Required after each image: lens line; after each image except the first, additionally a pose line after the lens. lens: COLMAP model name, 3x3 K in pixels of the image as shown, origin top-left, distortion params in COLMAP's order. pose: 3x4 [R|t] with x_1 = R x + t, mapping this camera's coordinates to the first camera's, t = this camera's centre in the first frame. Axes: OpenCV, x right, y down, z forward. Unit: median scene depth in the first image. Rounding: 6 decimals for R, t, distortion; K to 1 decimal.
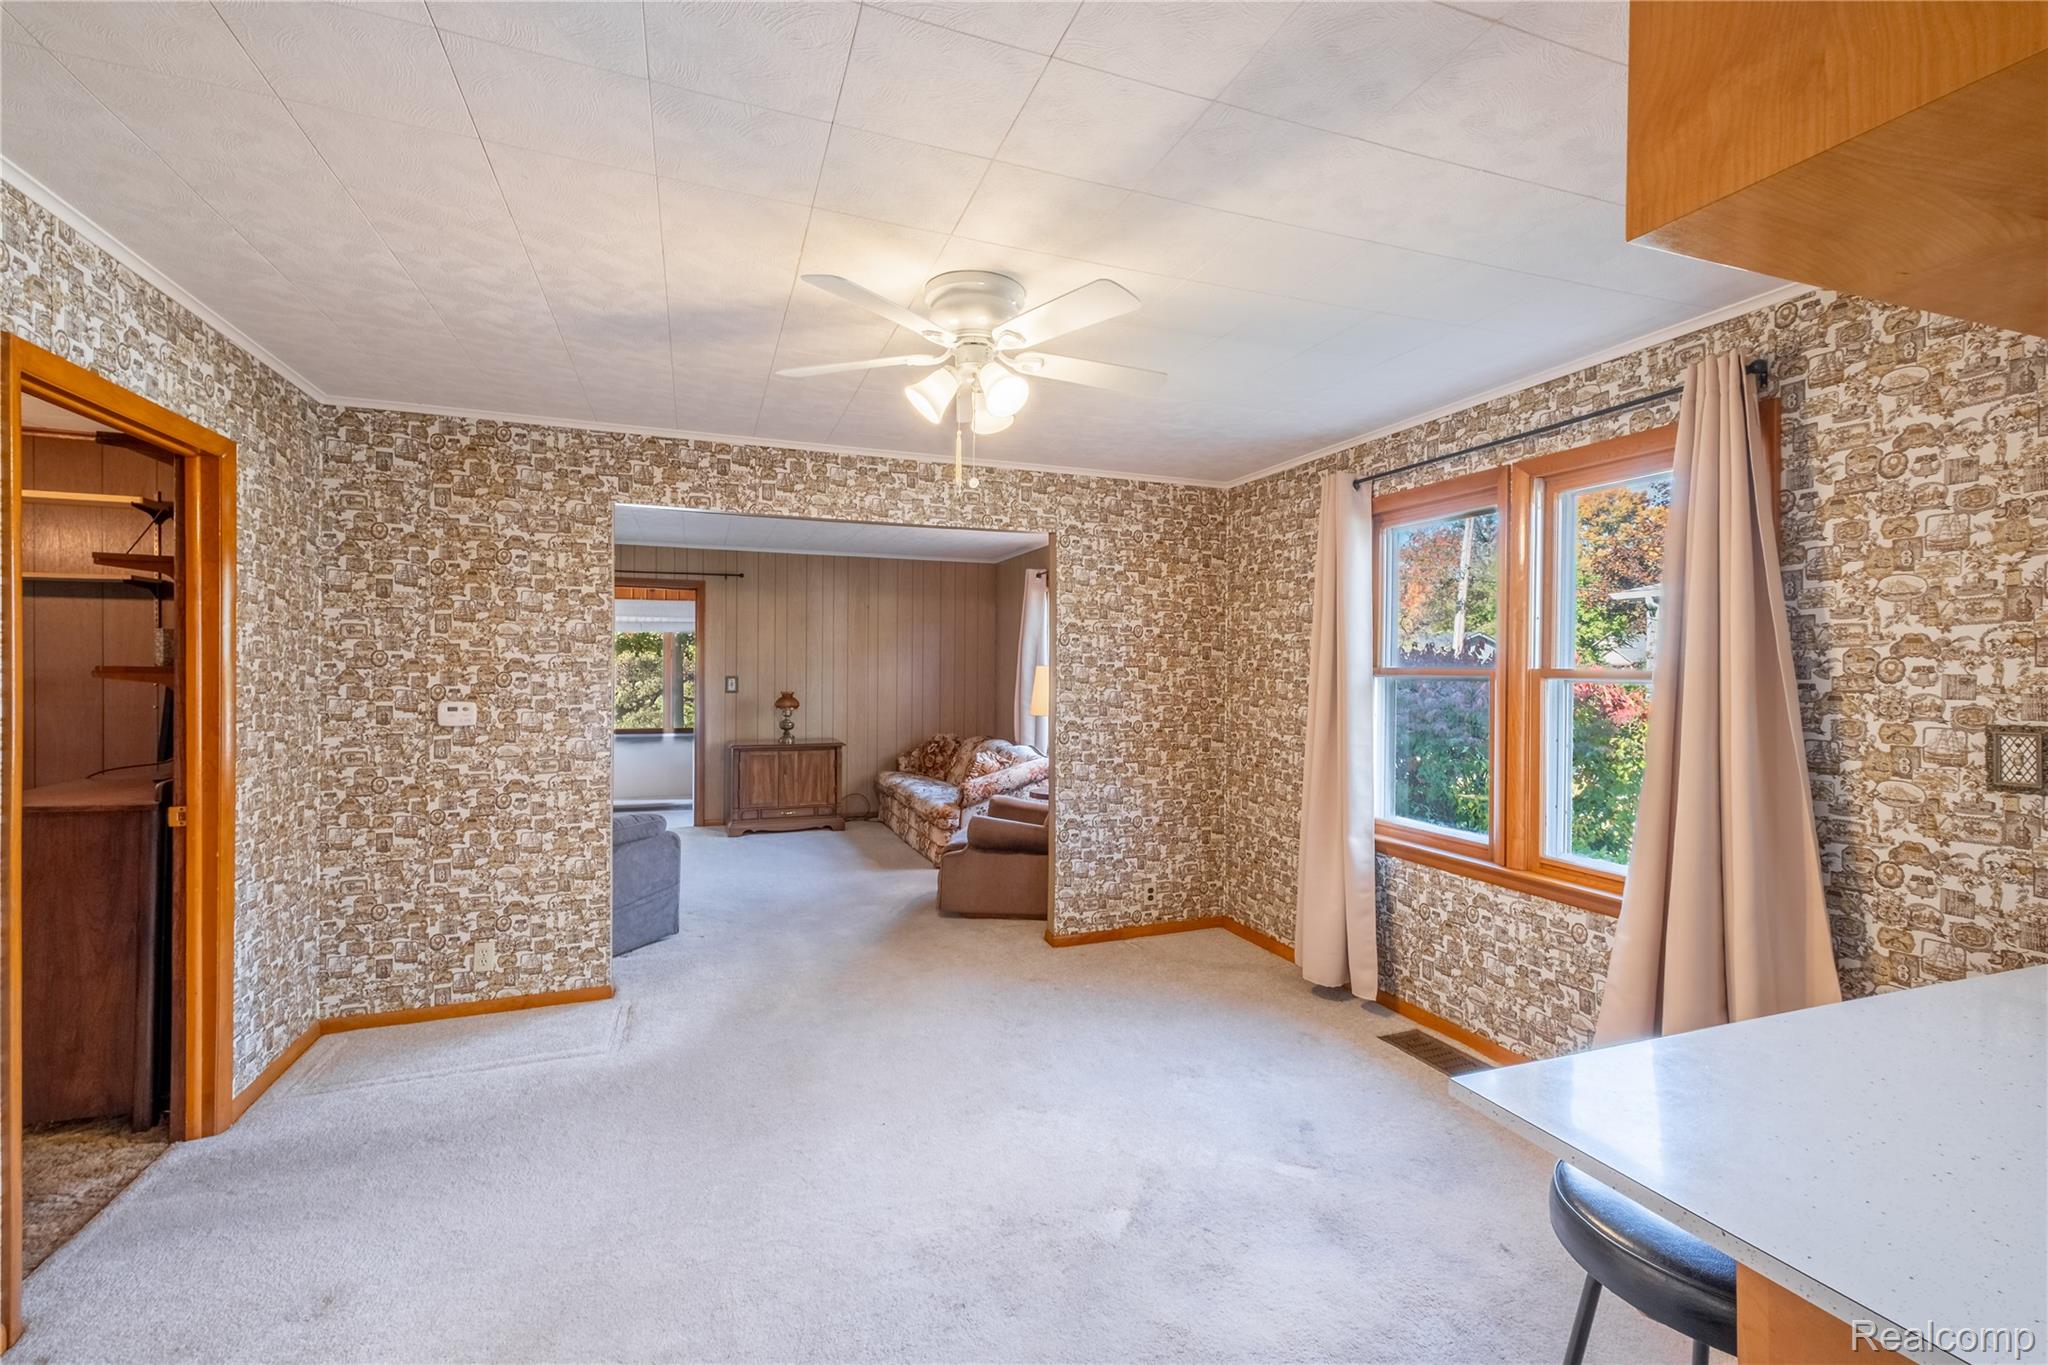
lens RADIAL K [[874.3, 0, 1020.0], [0, 874.3, 682.8], [0, 0, 1]] dist [0.005281, -0.000147]
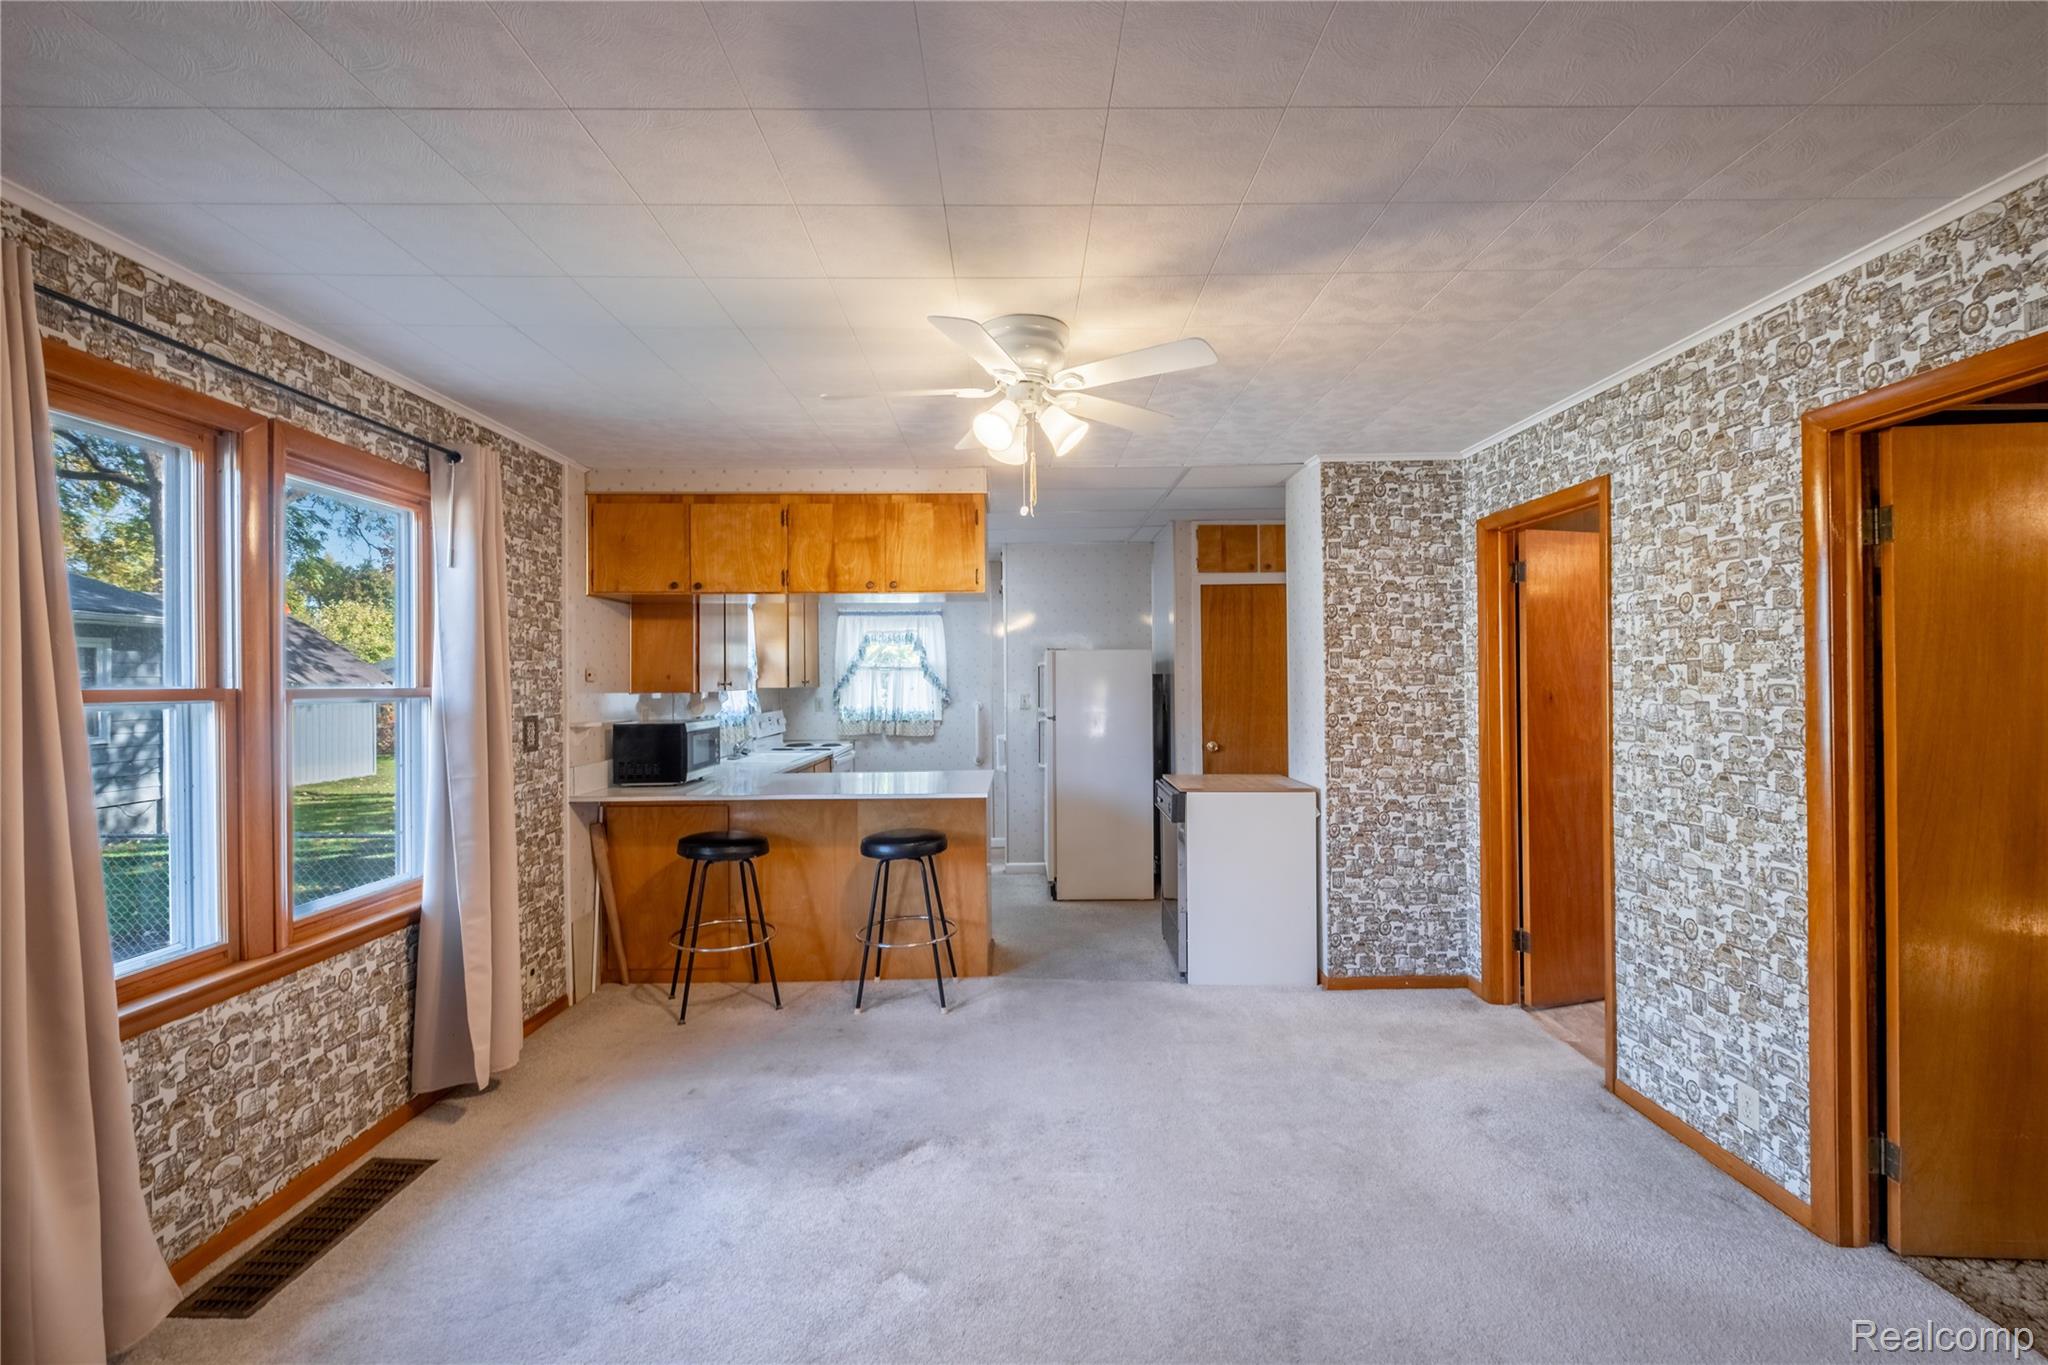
lens RADIAL K [[874.3, 0, 1023.3], [0, 874.3, 677.6], [0, 0, 1]] dist [0.005281, -0.000147]
pose [[-0.940675, 0.001828, 0.339305, -0.306582], [0.005849, 0.999924, 0.010828, -0.030210], [-0.339260, 0.012170, -0.940614, 1.494978]]
